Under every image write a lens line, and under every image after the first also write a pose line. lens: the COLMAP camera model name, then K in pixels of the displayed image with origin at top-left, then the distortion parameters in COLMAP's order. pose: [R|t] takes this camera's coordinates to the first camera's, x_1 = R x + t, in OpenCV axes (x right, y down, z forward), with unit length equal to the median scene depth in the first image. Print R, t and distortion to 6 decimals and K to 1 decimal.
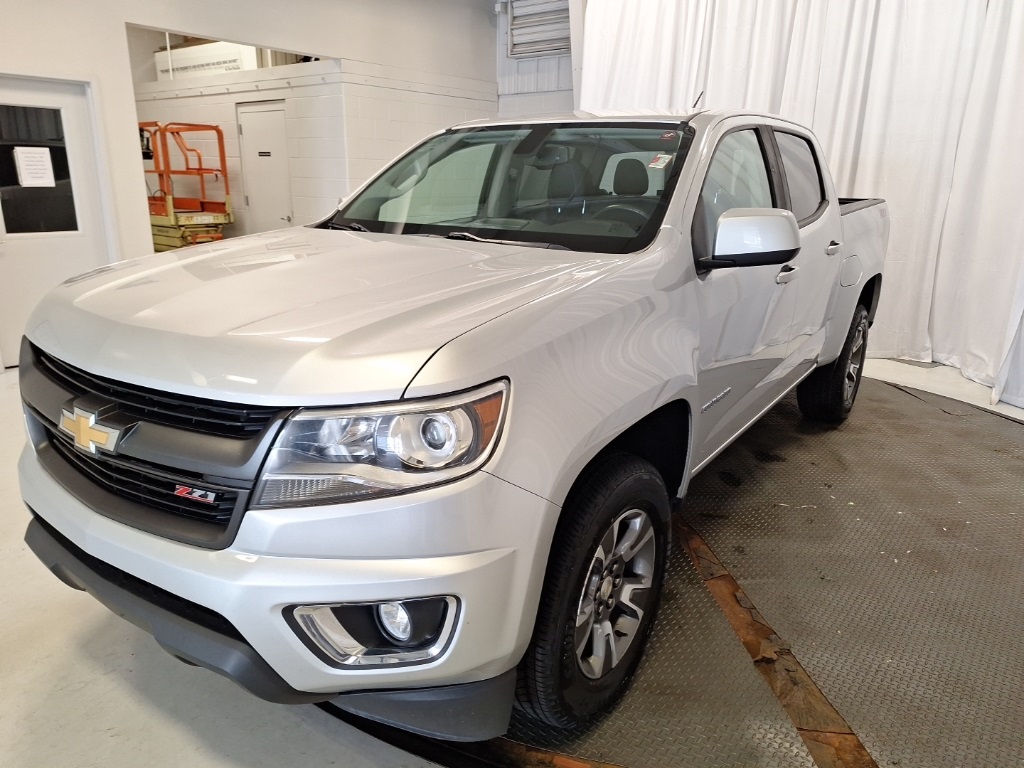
lens RADIAL K [[729.9, 0, 512.0], [0, 729.9, 383.6], [0, 0, 1]] dist [0.052315, -0.058016]
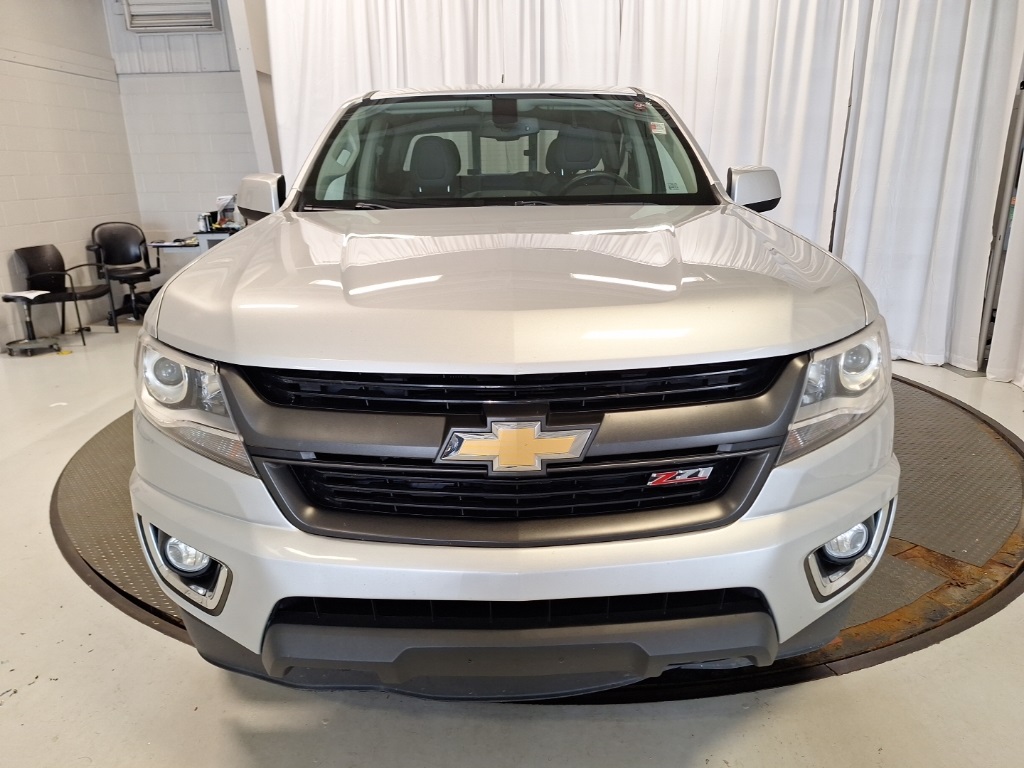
lens RADIAL K [[729.9, 0, 512.5], [0, 729.9, 383.9], [0, 0, 1]] dist [0.052315, -0.058016]
pose [[0.807555, -0.188339, 0.558913, -0.203471], [0.187990, 0.980412, 0.058752, -0.009612], [-0.559030, 0.057625, 0.827142, 0.070971]]
